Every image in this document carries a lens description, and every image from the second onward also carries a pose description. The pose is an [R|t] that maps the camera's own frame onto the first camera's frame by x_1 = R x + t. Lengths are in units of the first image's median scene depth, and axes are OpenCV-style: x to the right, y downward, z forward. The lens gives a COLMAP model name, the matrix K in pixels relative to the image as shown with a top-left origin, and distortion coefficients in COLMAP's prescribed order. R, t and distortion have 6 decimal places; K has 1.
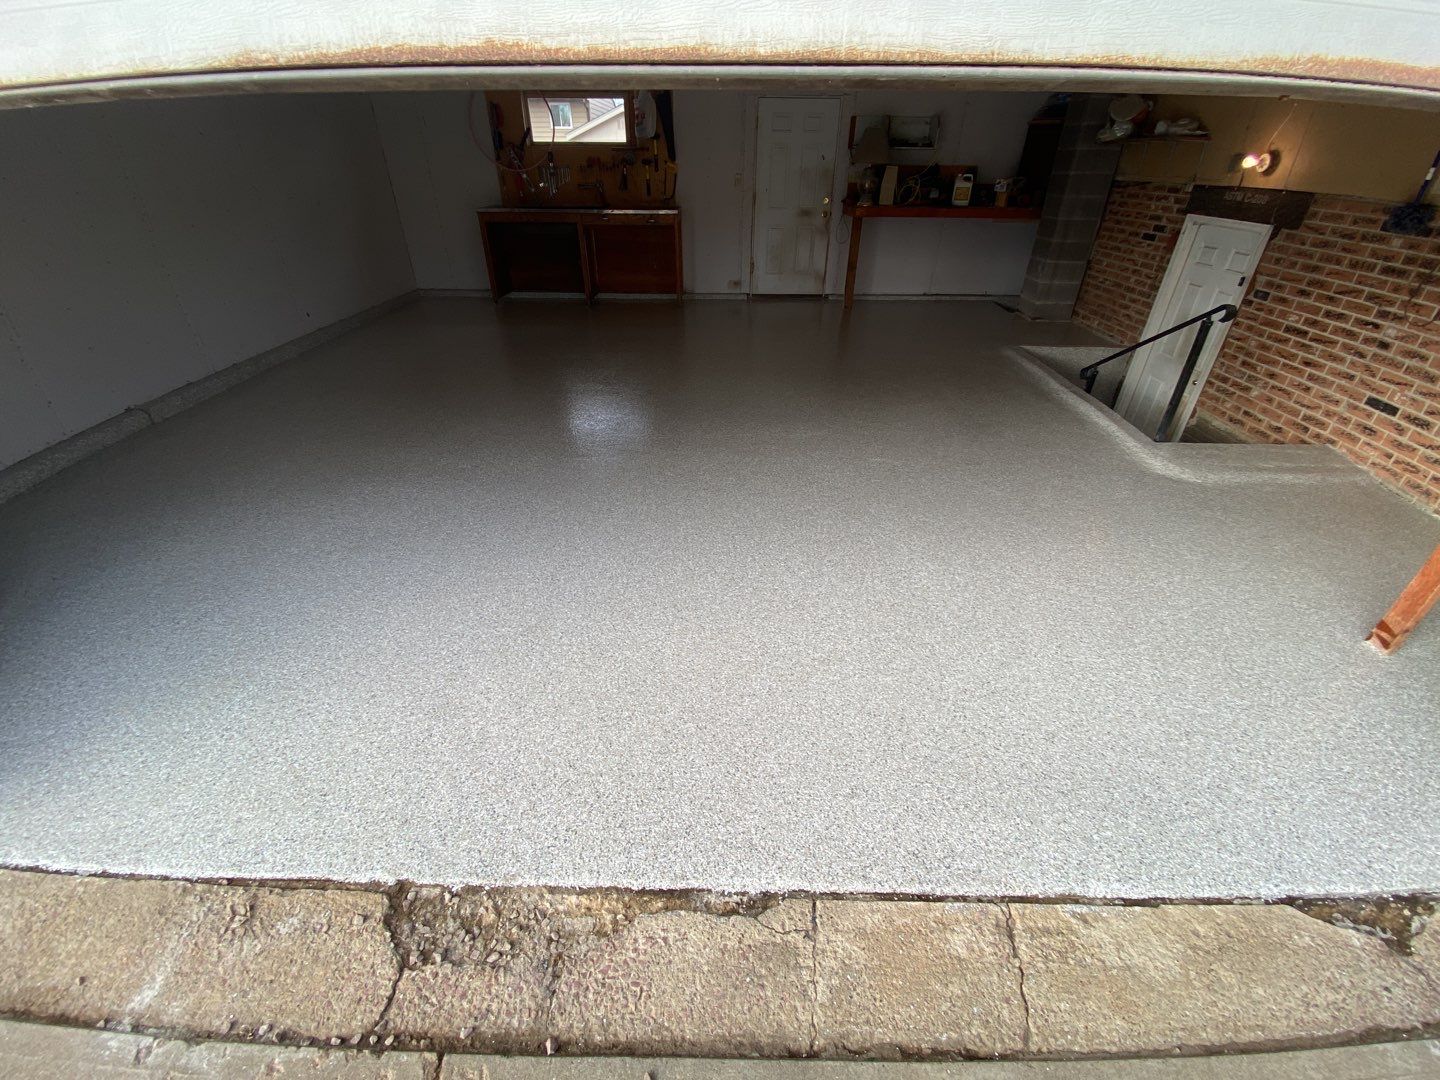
lens RADIAL K [[591.4, 0, 720.0], [0, 591.4, 540.0], [0, 0, 1]] dist [0.013345, -0.017768]
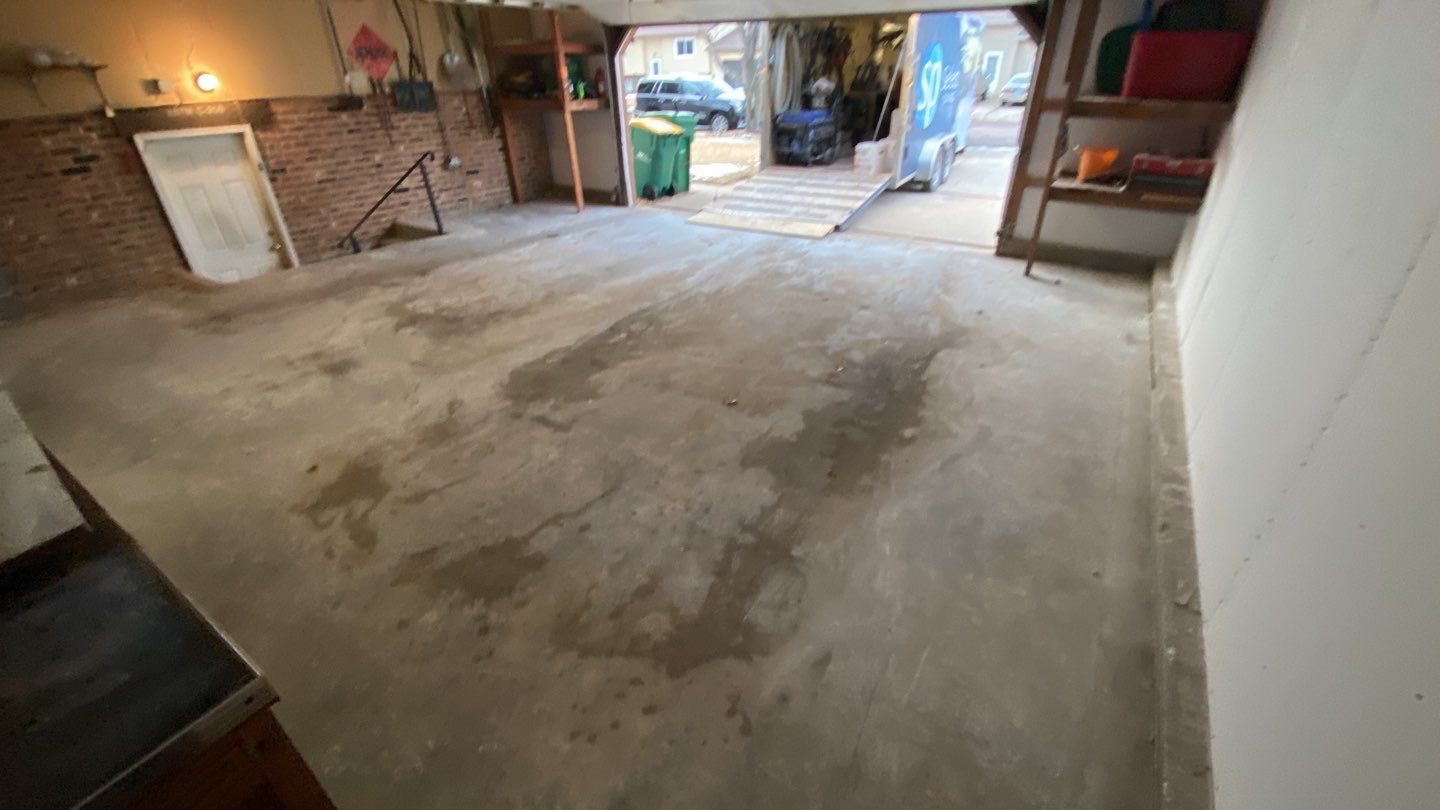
lens RADIAL K [[596.1, 0, 720.0], [0, 596.1, 405.0], [0, 0, 1]] dist [-0.001880, -0.000495]
pose [[-0.839829, -0.260035, 0.476518, -0.669694], [0.306943, 0.496545, 0.811929, -0.806118], [-0.447743, 0.828145, -0.337197, 1.214676]]
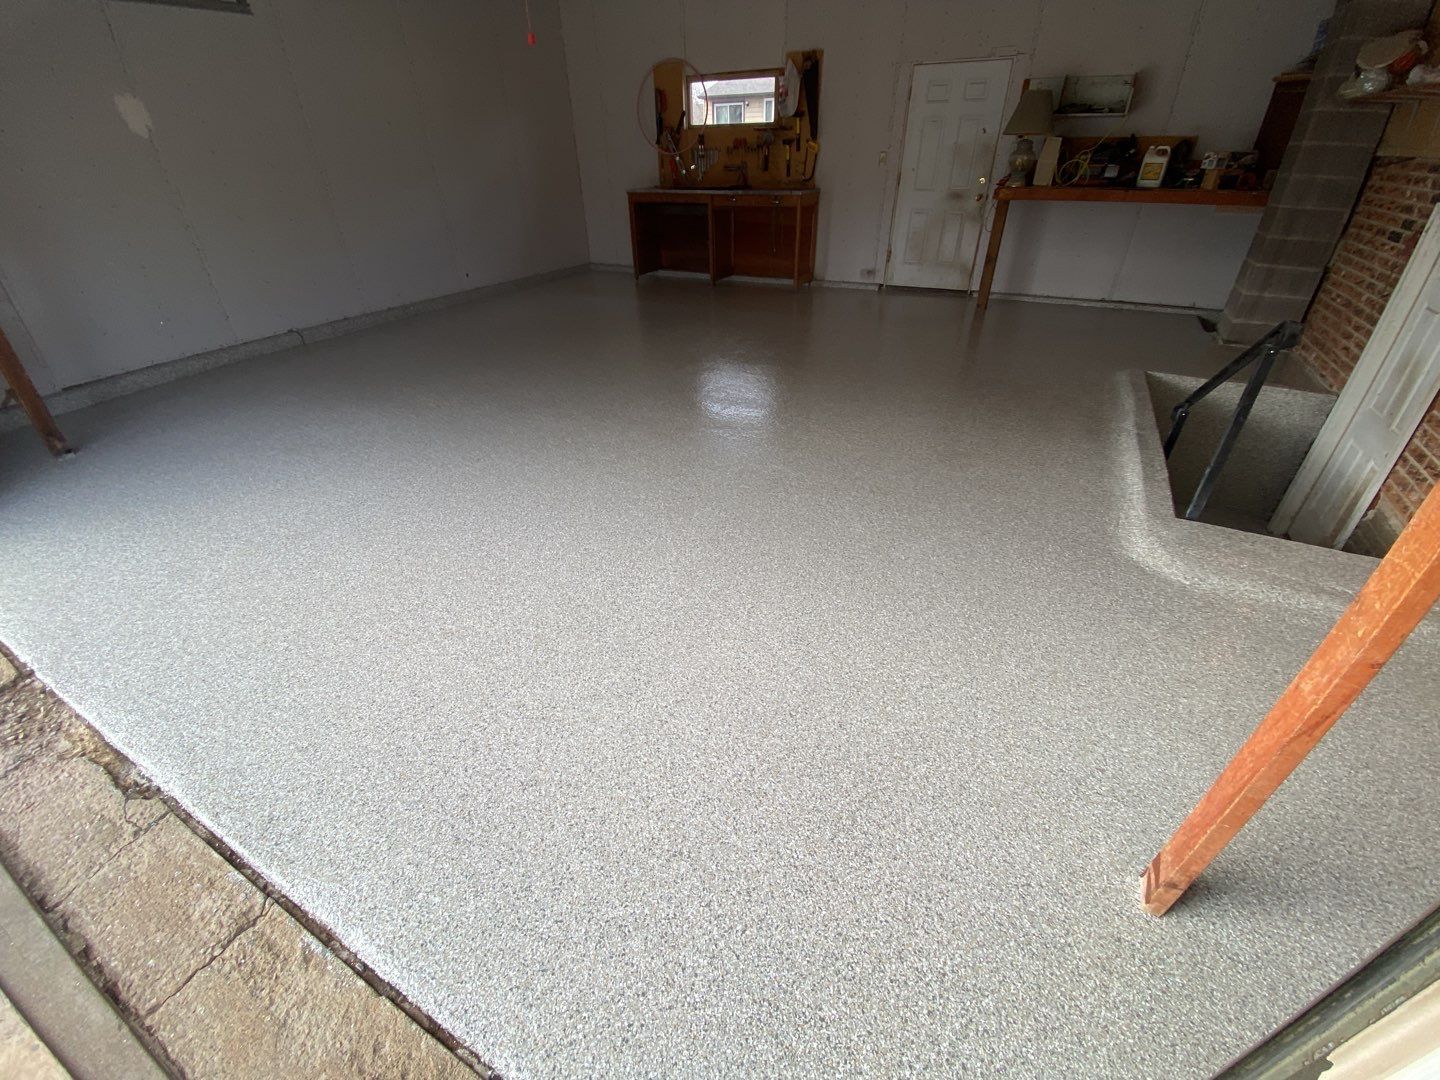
lens RADIAL K [[585.8, 0, 720.0], [0, 585.8, 540.0], [0, 0, 1]] dist [0.007817, -0.014919]
pose [[0.890953, 0.232358, -0.390143, 0.392320], [-0.227400, 0.971977, 0.059578, -0.043807], [0.393054, 0.035637, 0.918825, 0.123461]]
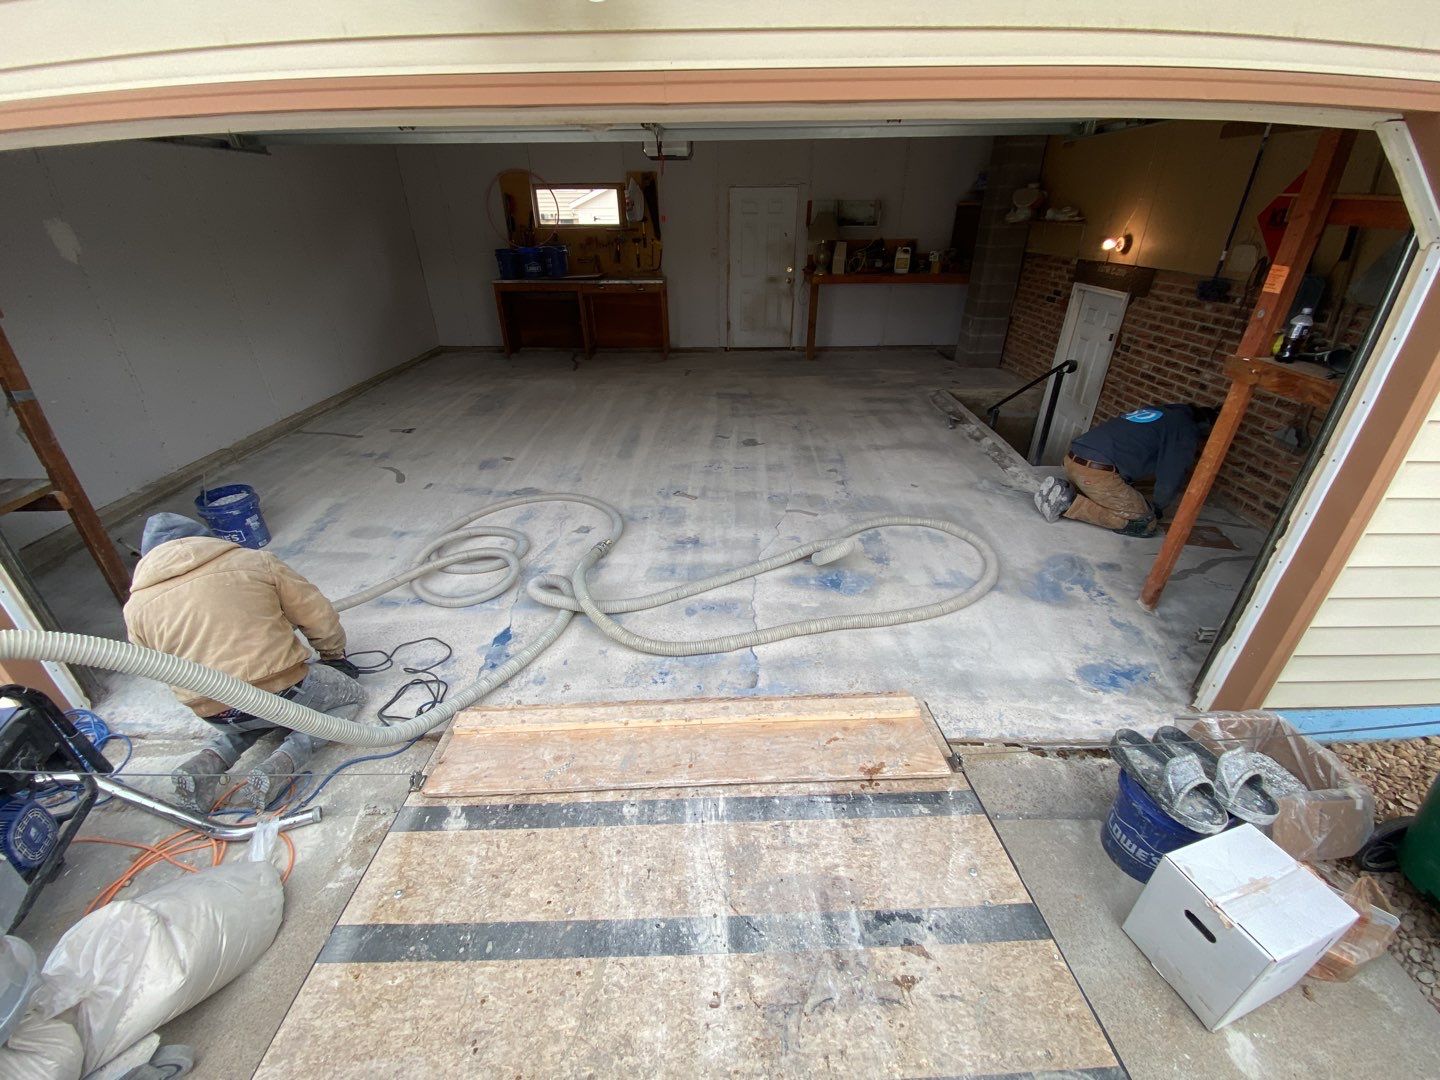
lens RADIAL K [[591.4, 0, 720.0], [0, 591.4, 540.0], [0, 0, 1]] dist [0.013345, -0.017768]
pose [[0.999927, -0.011527, -0.003519, 0.052313], [0.011287, 0.998010, -0.062040, 0.046261], [0.004227, 0.061996, 0.998067, -0.187148]]
